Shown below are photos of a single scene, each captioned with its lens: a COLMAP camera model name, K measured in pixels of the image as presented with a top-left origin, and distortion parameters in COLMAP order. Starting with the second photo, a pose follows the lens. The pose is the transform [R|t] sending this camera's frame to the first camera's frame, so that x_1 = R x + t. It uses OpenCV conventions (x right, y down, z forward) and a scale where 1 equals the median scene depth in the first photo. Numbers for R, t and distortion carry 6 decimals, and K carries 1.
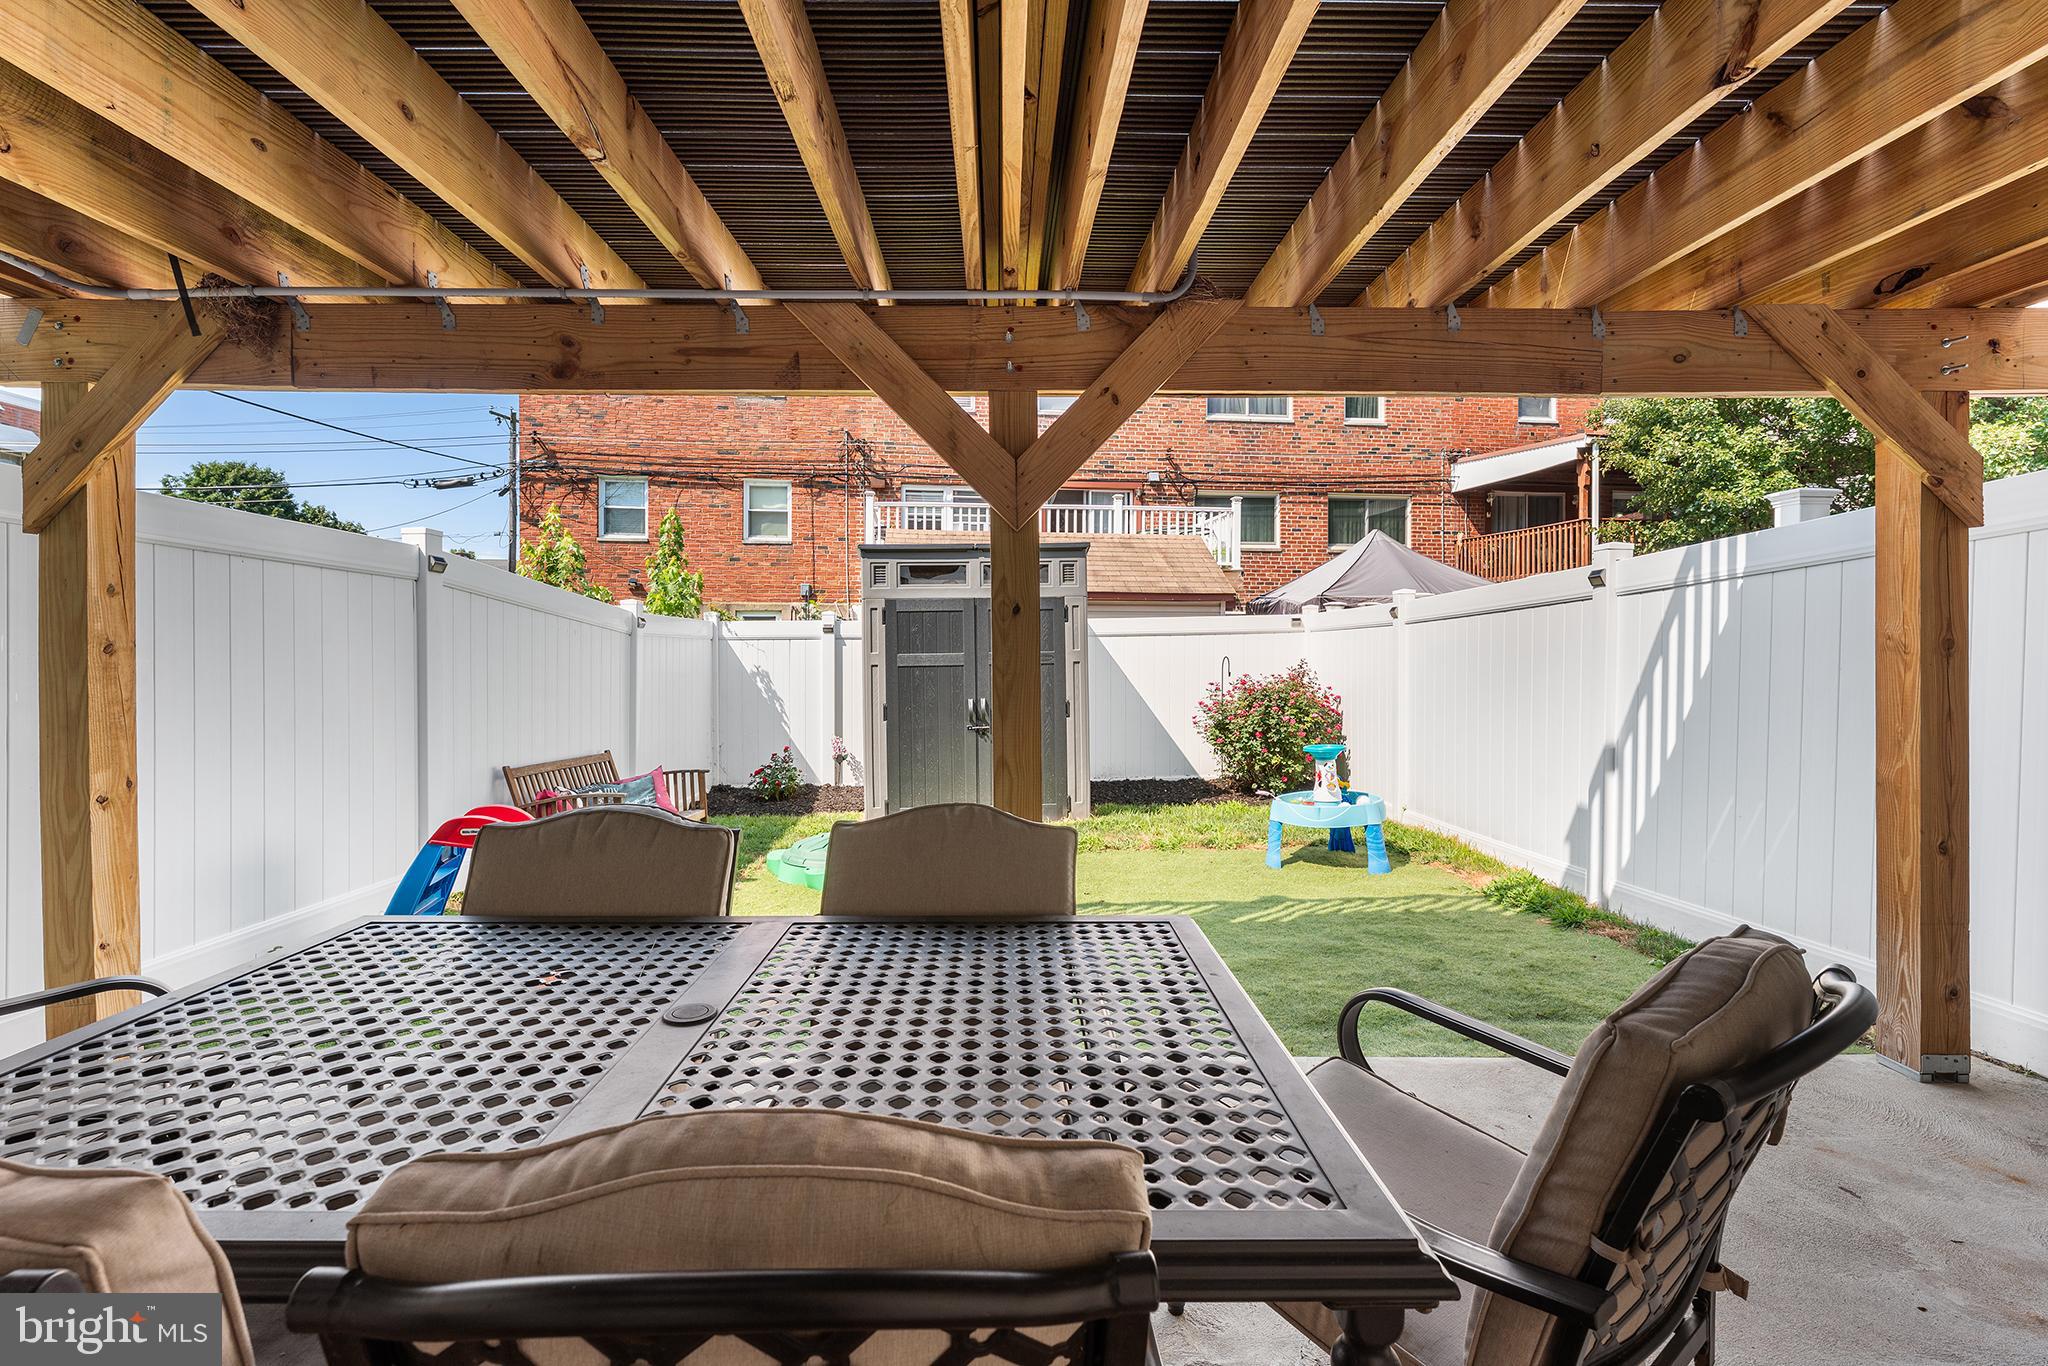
lens RADIAL K [[896.4, 0, 1027.8], [0, 896.4, 654.5], [0, 0, 1]] dist [0.000616, -0.001046]
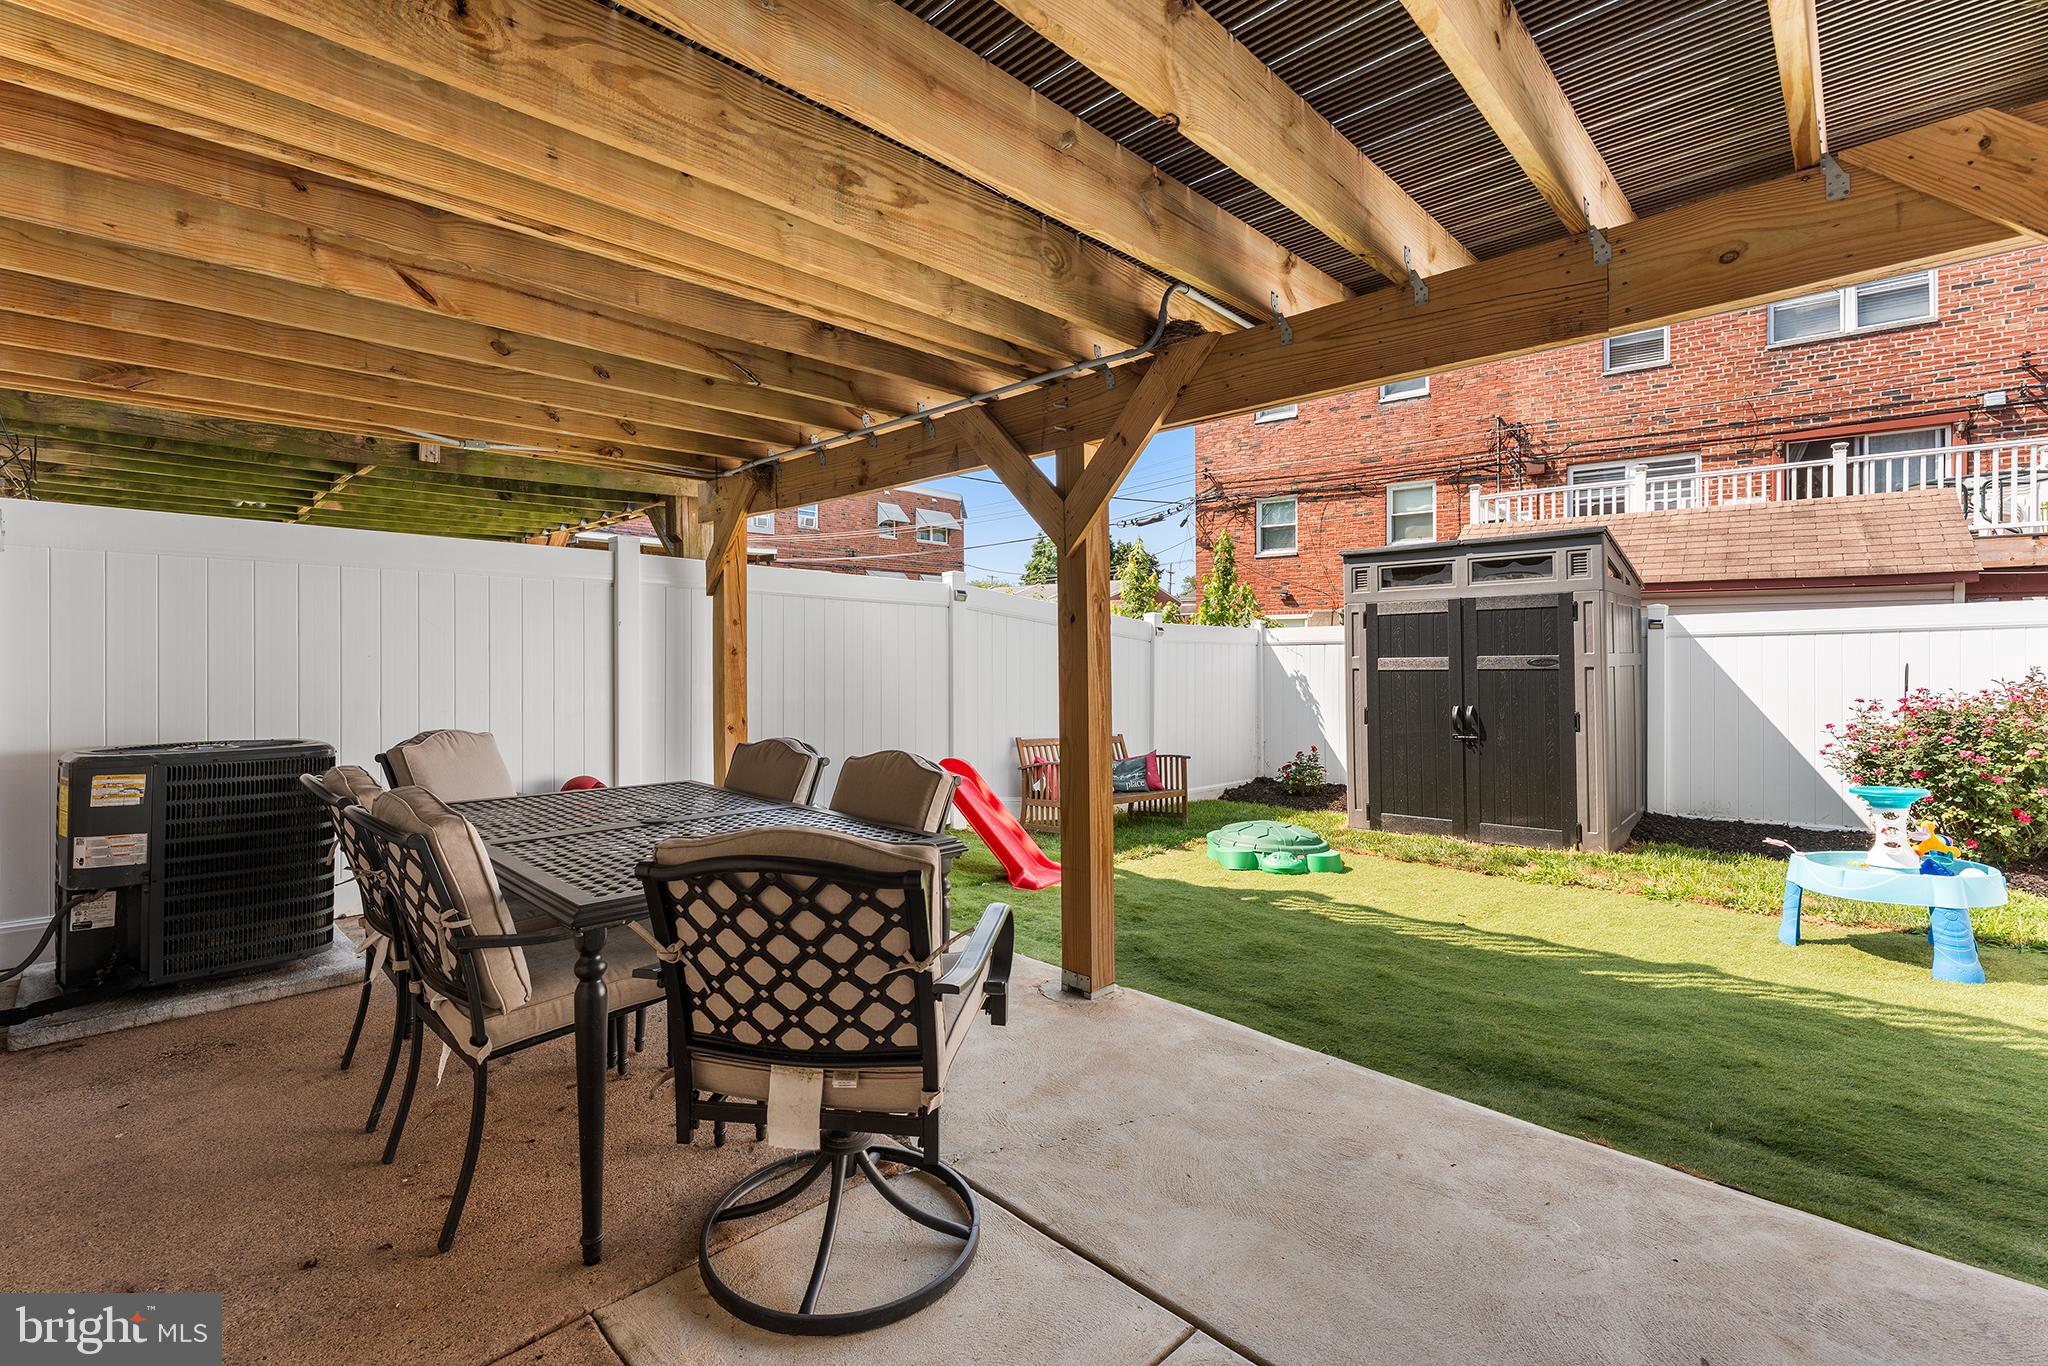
lens RADIAL K [[896.4, 0, 1024.7], [0, 896.4, 662.4], [0, 0, 1]] dist [0.000616, -0.001046]
pose [[0.709283, 0.004584, -0.704909, 0.107630], [-0.003544, 0.999989, 0.002938, 0.001143], [0.704915, 0.000415, 0.709291, 0.006839]]
